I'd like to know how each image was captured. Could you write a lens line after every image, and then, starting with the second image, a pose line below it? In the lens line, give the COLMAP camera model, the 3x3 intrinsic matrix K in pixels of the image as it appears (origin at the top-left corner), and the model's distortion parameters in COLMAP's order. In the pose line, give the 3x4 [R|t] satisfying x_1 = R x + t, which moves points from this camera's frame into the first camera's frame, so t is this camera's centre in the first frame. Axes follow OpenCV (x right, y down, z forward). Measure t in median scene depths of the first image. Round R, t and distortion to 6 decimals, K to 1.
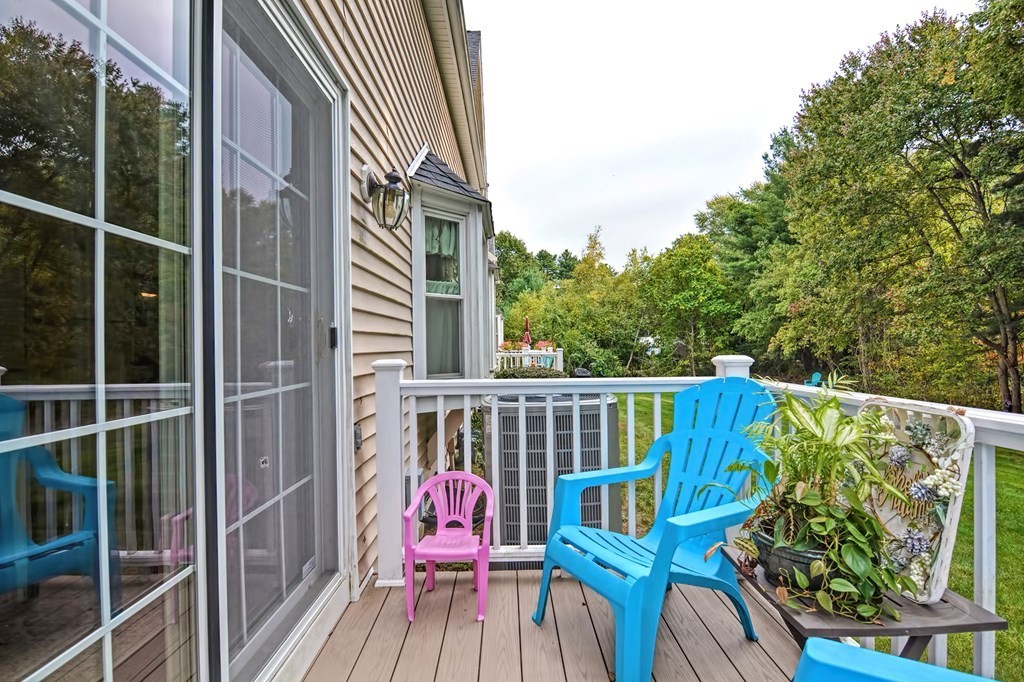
lens RADIAL K [[496.1, 0, 514.9], [0, 496.1, 343.4], [0, 0, 1]] dist [0.001992, -0.010489]
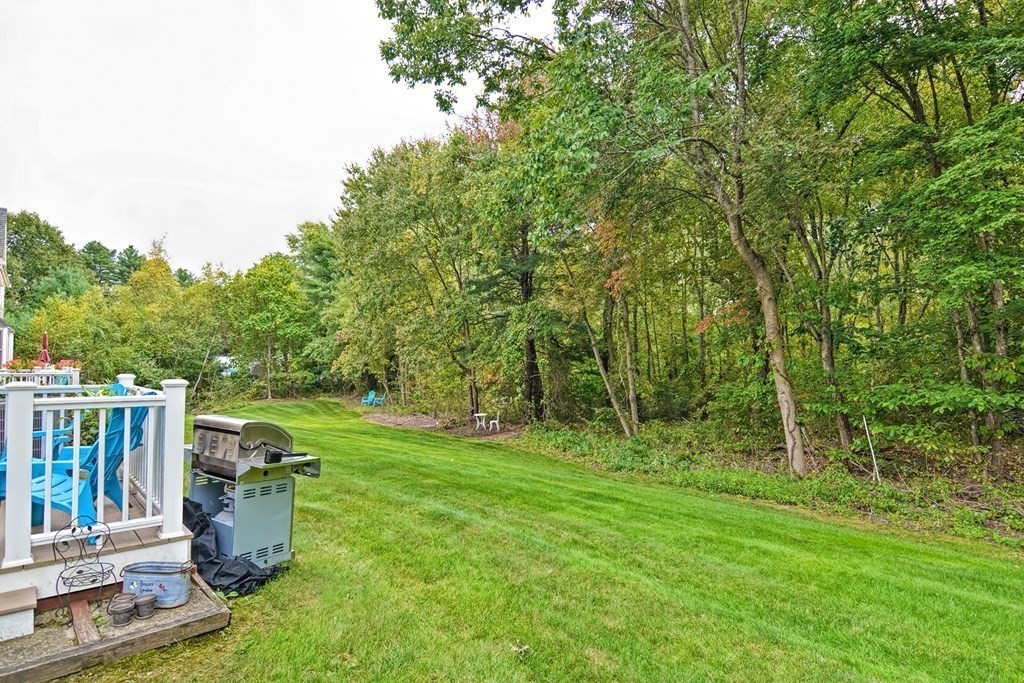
lens RADIAL K [[516.3, 0, 512.4], [0, 516.3, 345.6], [0, 0, 1]] dist [-0.026889, -0.000558]
pose [[0.732864, 0.038554, 0.679282, 0.011246], [-0.014505, 0.999052, -0.041055, -0.002300], [-0.680221, 0.020235, 0.732728, -0.100415]]
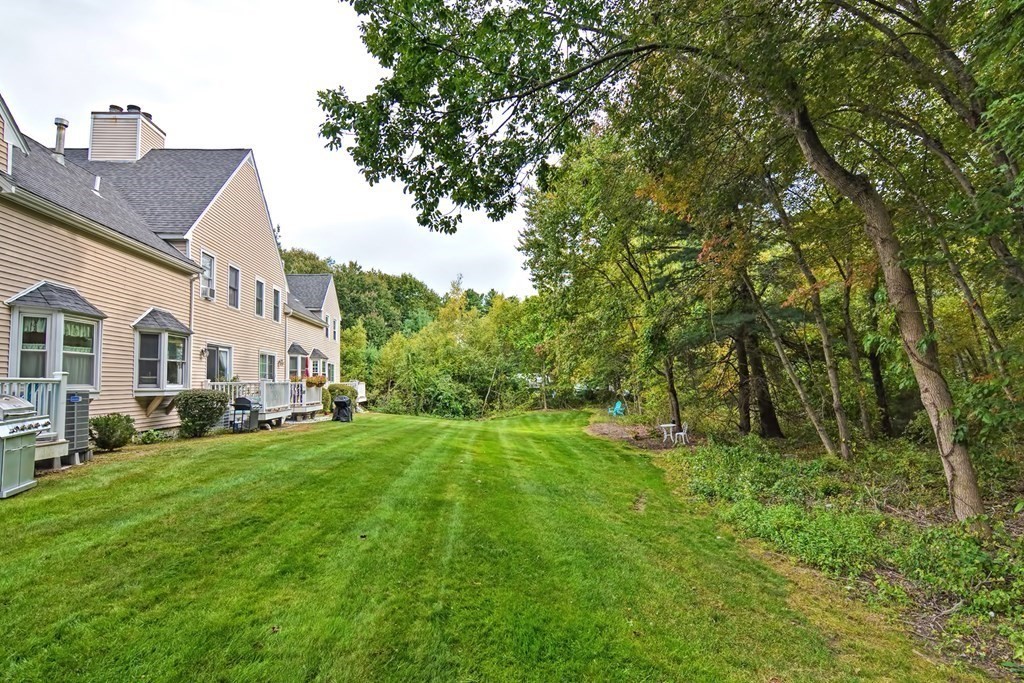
lens RADIAL K [[516.3, 0, 512.4], [0, 516.3, 345.6], [0, 0, 1]] dist [-0.026889, -0.000558]
pose [[0.996590, 0.001292, 0.082498, 0.190950], [0.004573, 0.997475, -0.070864, 0.008271], [-0.082382, 0.071000, 0.994069, -0.162940]]
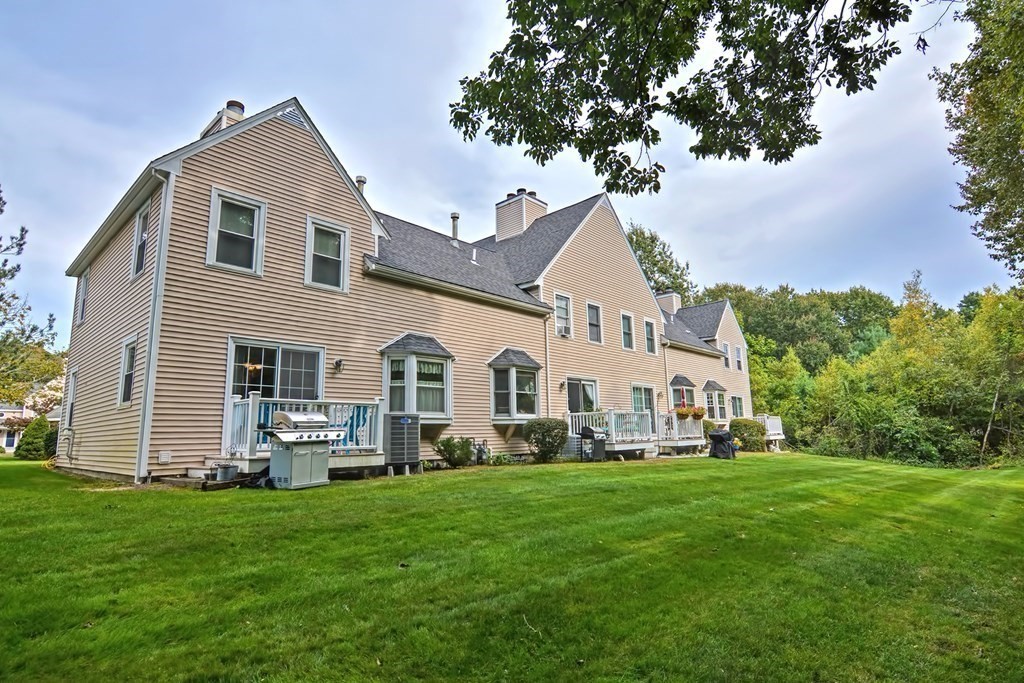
lens RADIAL K [[524.5, 0, 515.2], [0, 524.5, 345.3], [0, 0, 1]] dist [0.002629, -0.016023]
pose [[0.728371, -0.115115, -0.675443, 0.258290], [0.010932, 0.987613, -0.156529, 0.019742], [0.685095, 0.106628, 0.720607, -0.093921]]
